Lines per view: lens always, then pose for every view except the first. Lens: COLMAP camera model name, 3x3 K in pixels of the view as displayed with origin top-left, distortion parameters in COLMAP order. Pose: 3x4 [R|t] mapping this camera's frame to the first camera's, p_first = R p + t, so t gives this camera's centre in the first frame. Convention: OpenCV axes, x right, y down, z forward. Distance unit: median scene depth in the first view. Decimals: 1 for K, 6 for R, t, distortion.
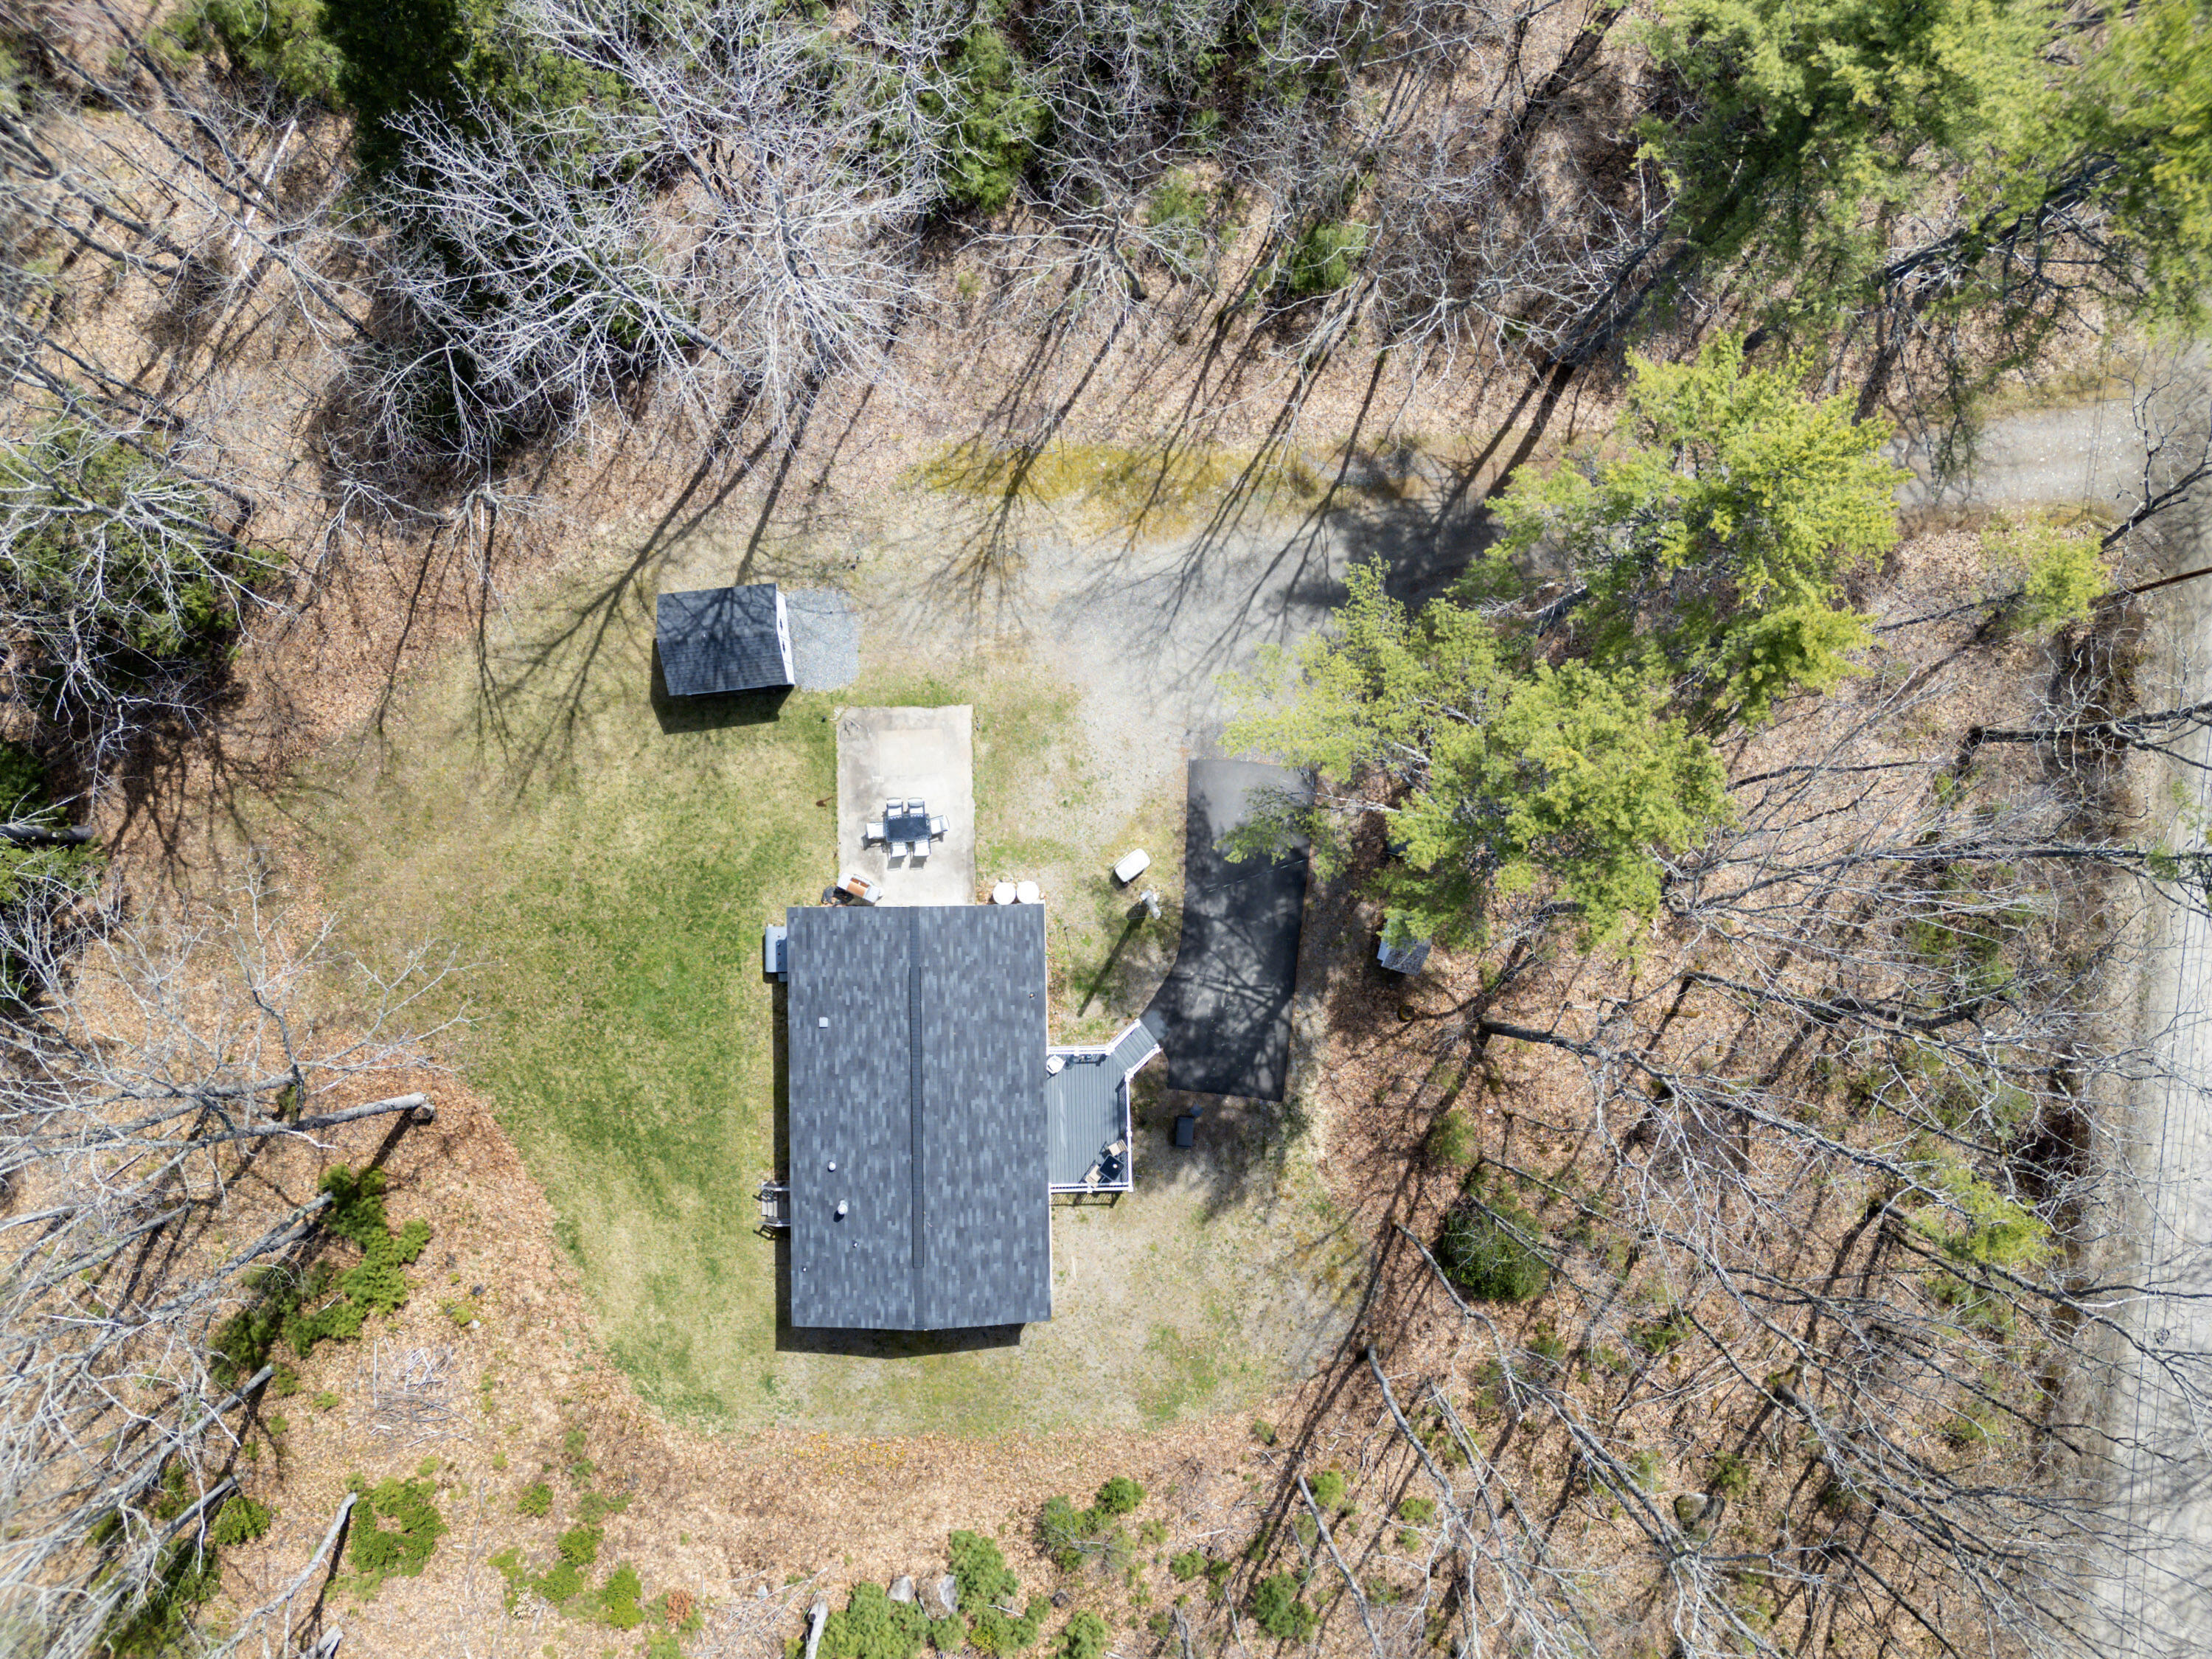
lens RADIAL K [[1639.9, 0, 1126.4], [0, 1639.9, 854.0], [0, 0, 1]] dist [0.122148, -0.109386]
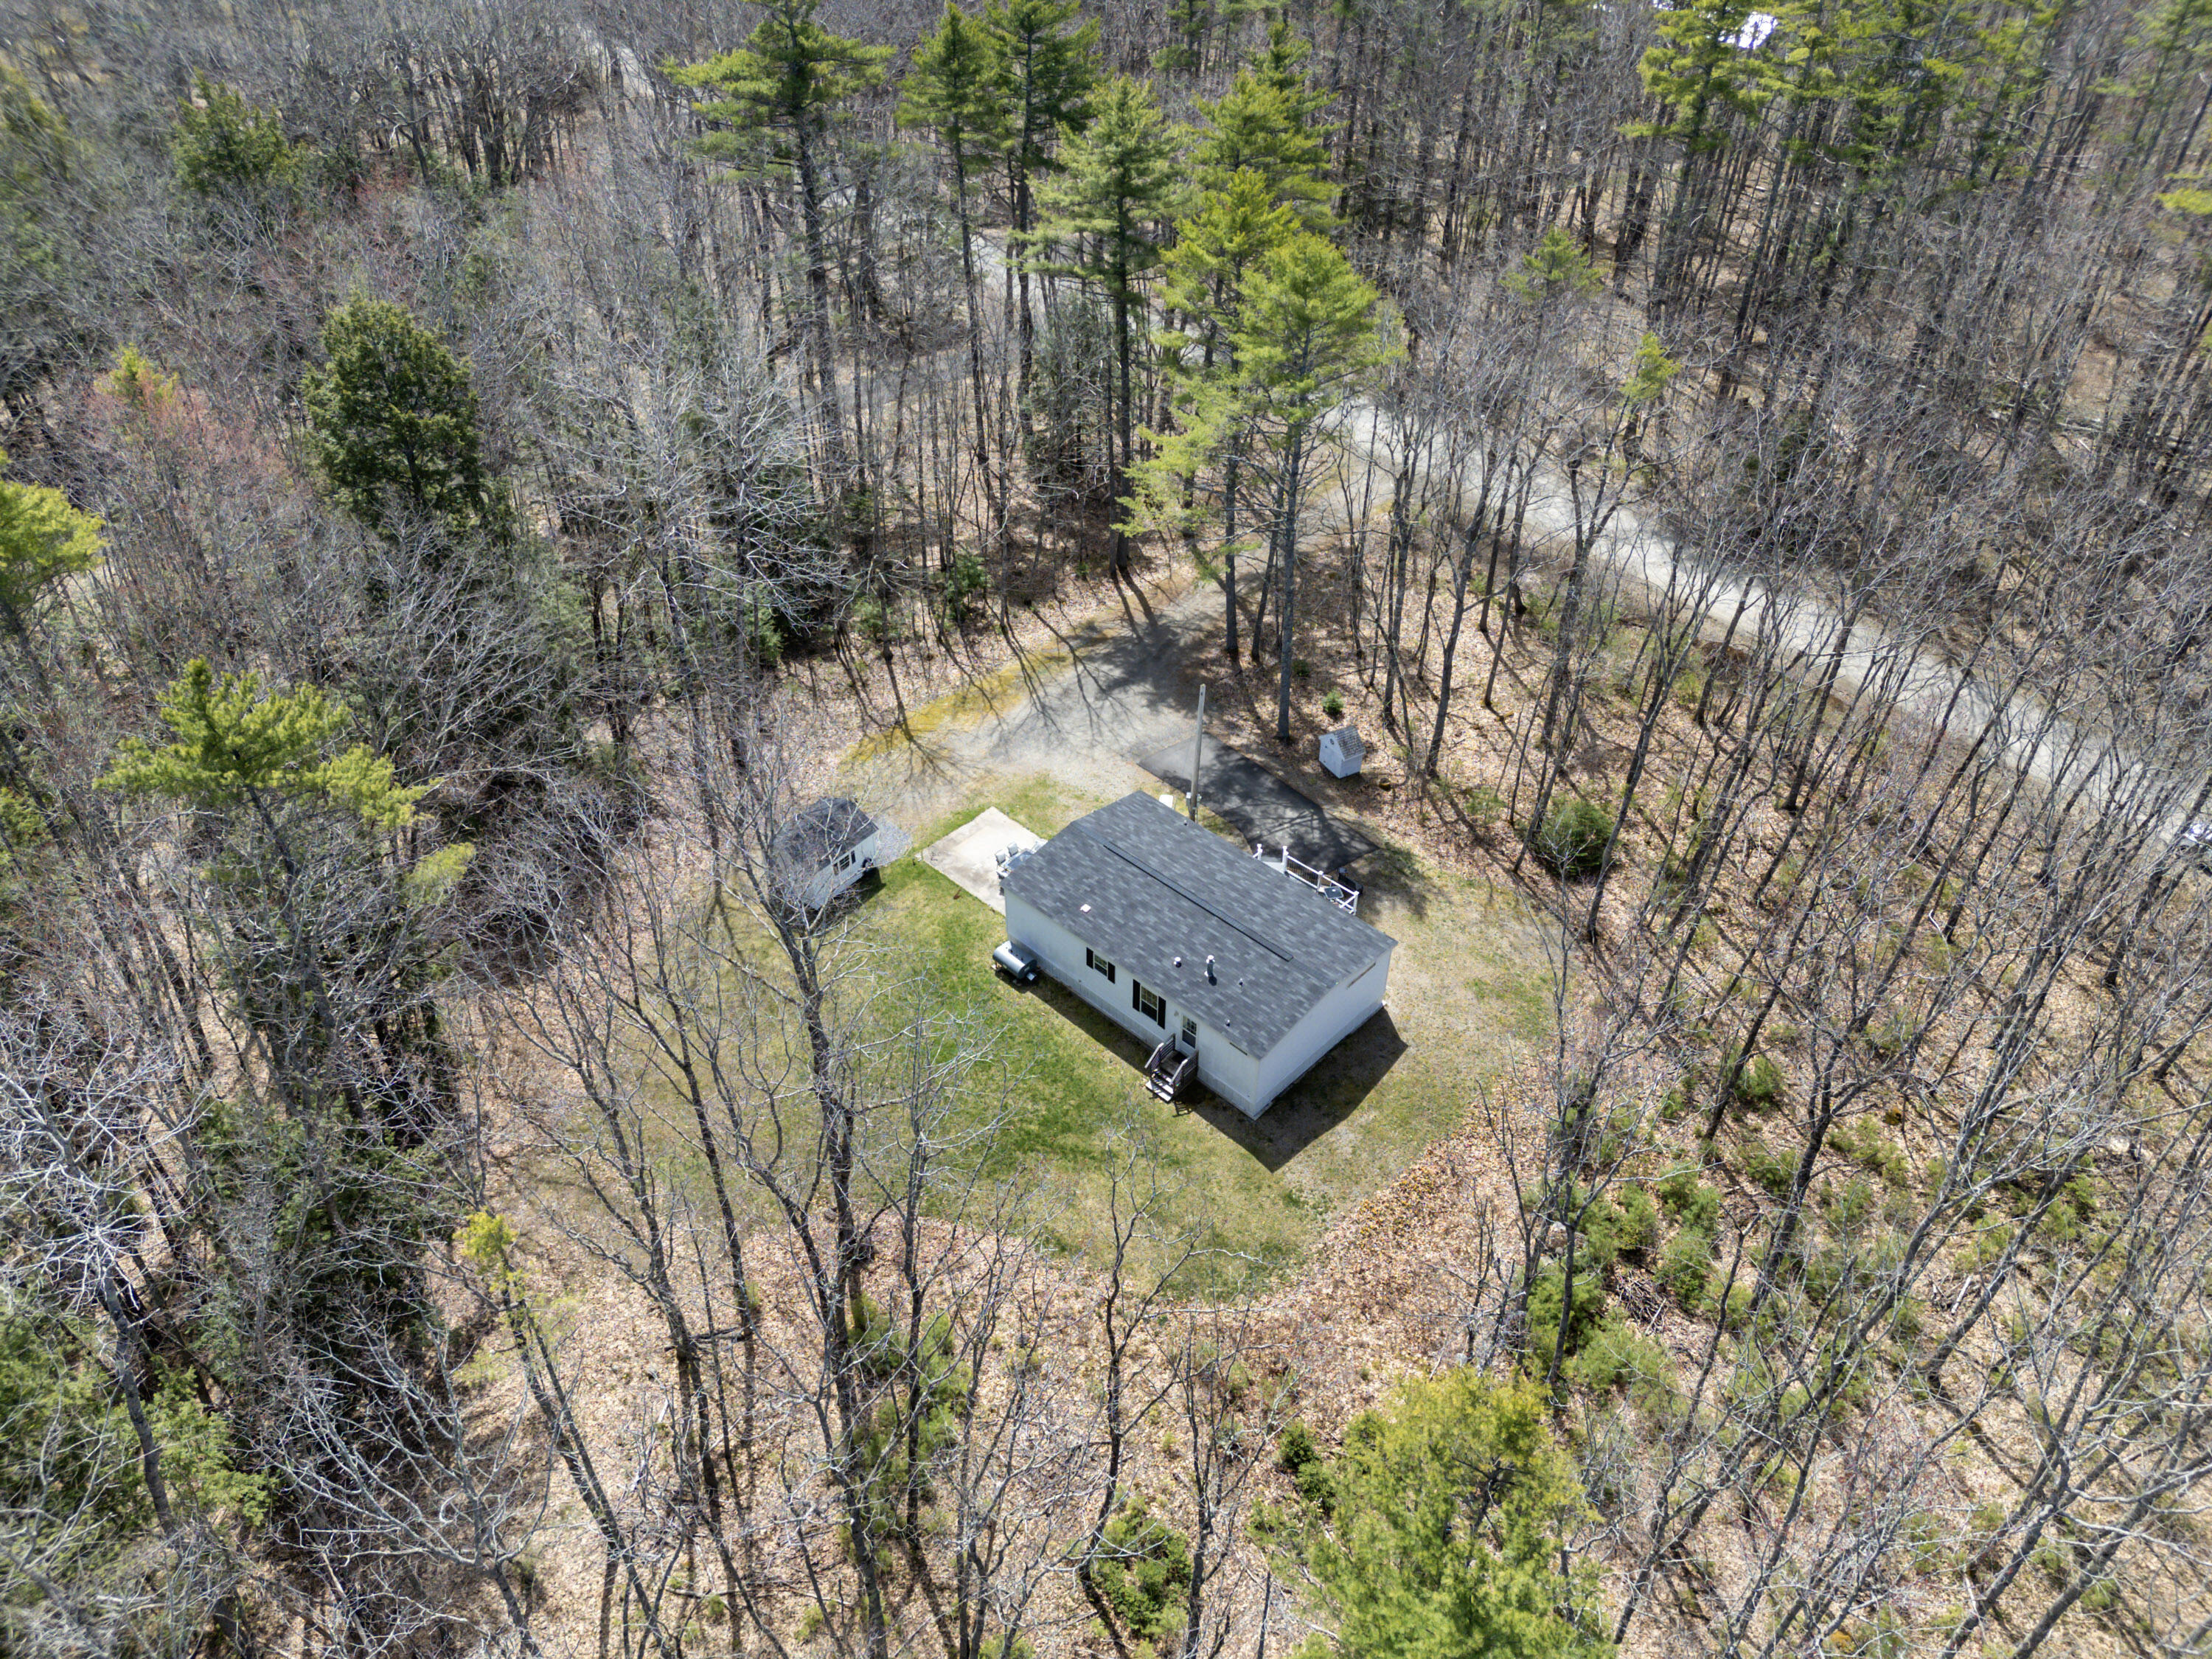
lens RADIAL K [[1659.1, 0, 1117.7], [0, 1659.1, 869.5], [0, 0, 1]] dist [0.041045, -0.001787]
pose [[0.698303, -0.453444, 0.553860, -0.760665], [0.715577, 0.461606, -0.524279, 0.678934], [-0.017934, 0.762436, 0.646816, 0.183009]]
